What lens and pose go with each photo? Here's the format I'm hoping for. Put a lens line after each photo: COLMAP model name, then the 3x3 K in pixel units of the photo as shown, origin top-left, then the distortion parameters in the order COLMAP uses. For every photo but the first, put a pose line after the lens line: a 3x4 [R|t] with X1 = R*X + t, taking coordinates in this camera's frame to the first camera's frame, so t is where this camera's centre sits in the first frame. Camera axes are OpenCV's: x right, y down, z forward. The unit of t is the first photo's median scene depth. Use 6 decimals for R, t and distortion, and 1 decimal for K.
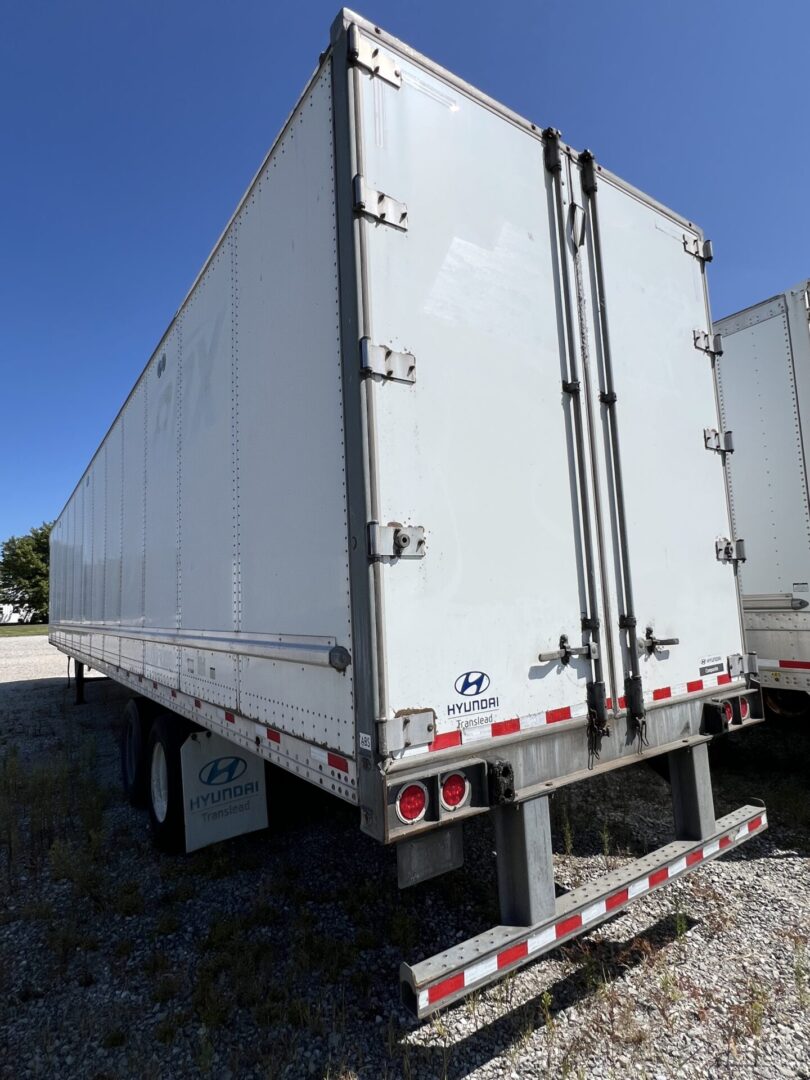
lens RADIAL K [[582.4, 0, 405.0], [0, 582.4, 540.0], [0, 0, 1]] dist [0.003058, -0.000741]
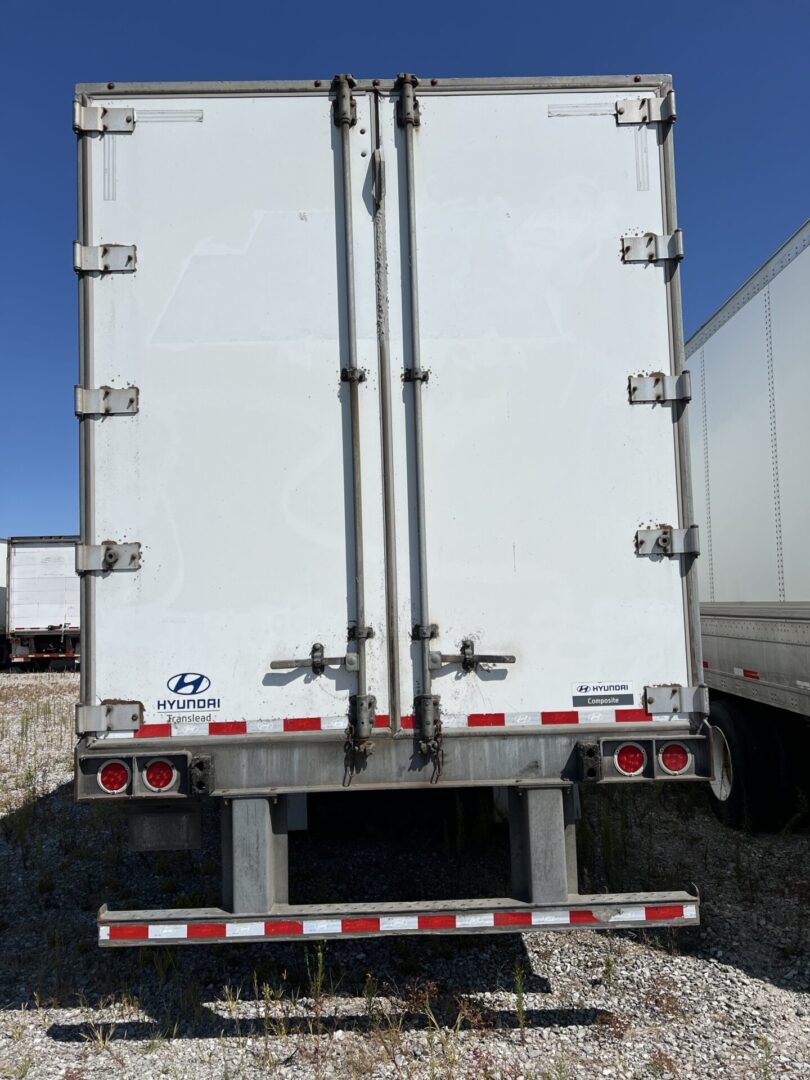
lens RADIAL K [[823.8, 0, 405.0], [0, 823.8, 540.0], [0, 0, 1]] dist [0.085789, -0.110709]
pose [[0.830322, -0.020146, -0.556919, 1.242708], [0.051468, 0.997847, 0.040638, -0.061611], [0.554902, -0.062406, 0.829572, -0.048481]]
